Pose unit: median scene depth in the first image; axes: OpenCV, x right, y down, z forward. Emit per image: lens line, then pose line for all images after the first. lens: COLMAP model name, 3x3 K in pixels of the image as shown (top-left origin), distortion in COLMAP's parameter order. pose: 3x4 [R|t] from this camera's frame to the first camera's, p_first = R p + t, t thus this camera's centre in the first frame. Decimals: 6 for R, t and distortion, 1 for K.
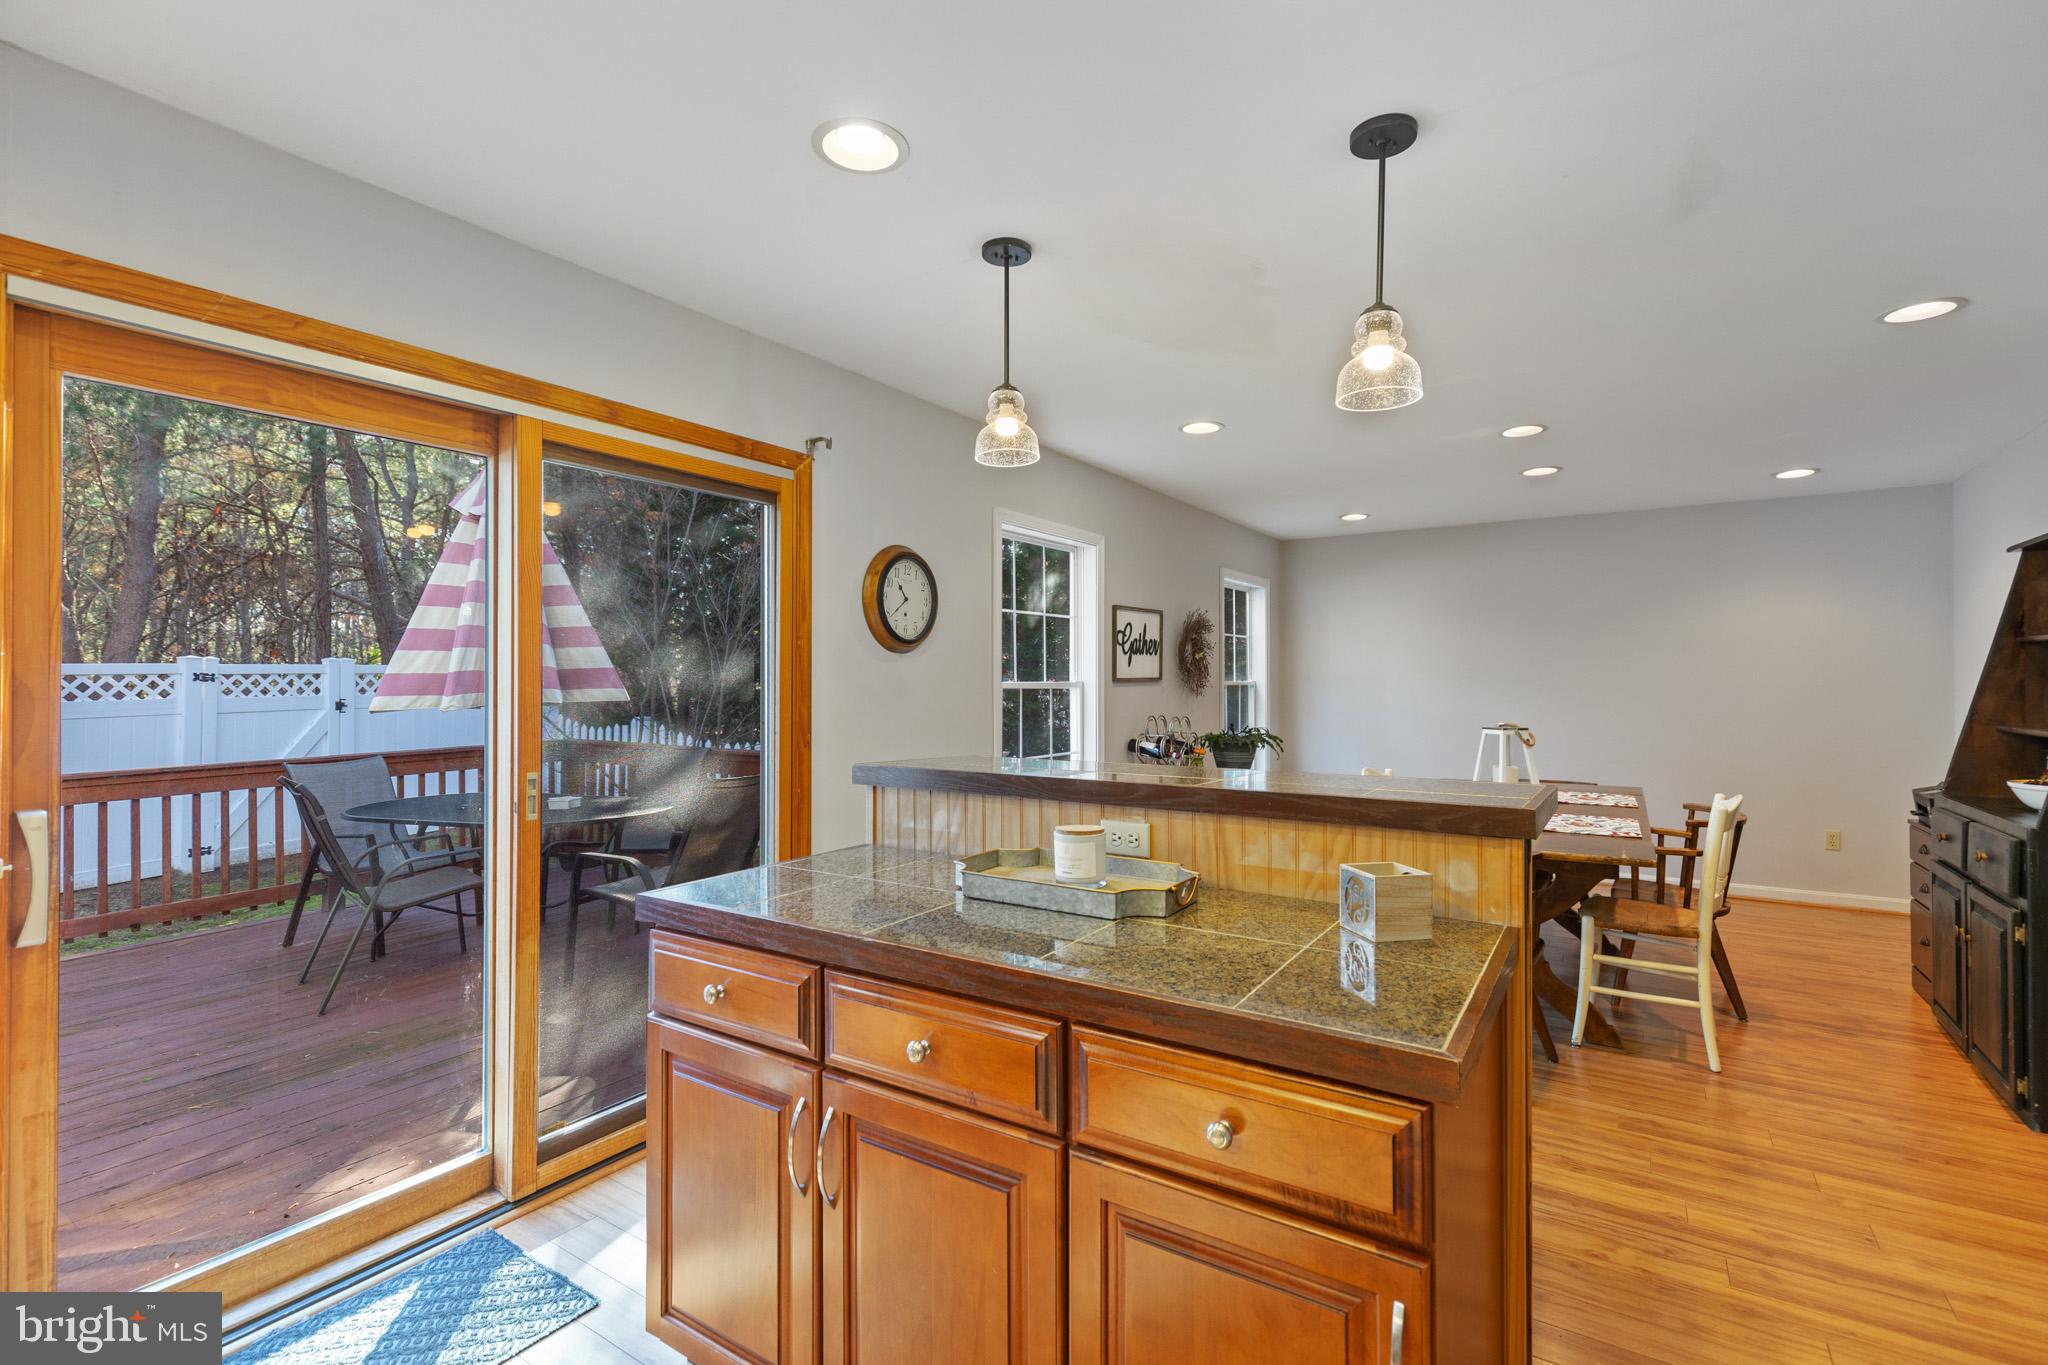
lens RADIAL K [[938.7, 0, 1028.8], [0, 938.7, 681.0], [0, 0, 1]] dist [0.012522, -0.000205]
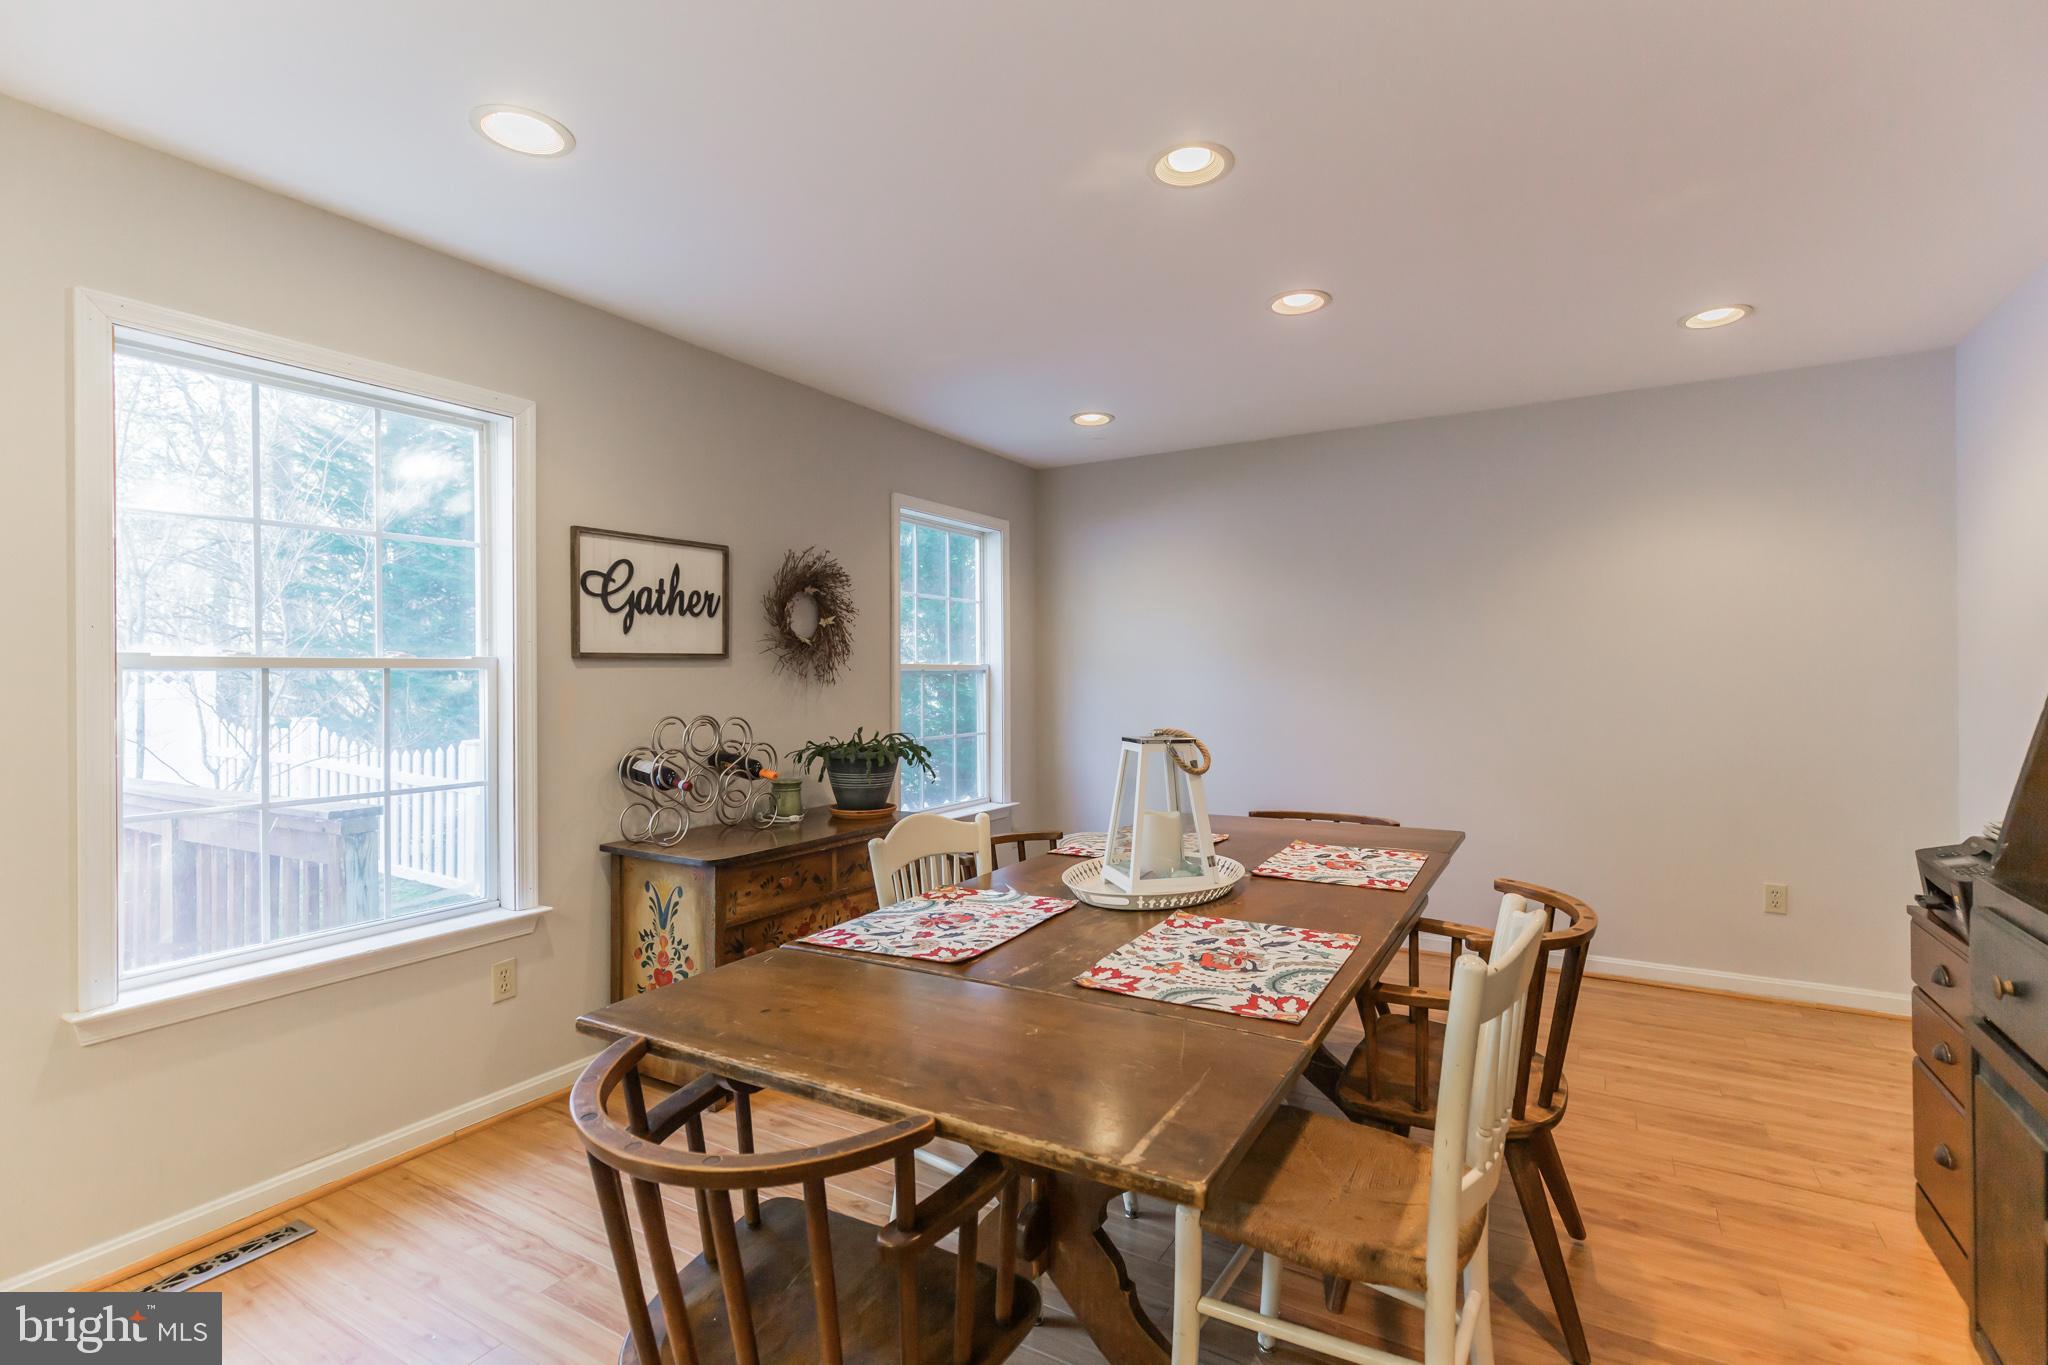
lens RADIAL K [[938.7, 0, 1020.1], [0, 938.7, 676.4], [0, 0, 1]] dist [0.012522, -0.000205]
pose [[0.999701, -0.004327, 0.024057, 0.333953], [0.004205, 0.999978, 0.005123, 0.009568], [-0.024079, -0.005020, 0.999697, 0.384901]]
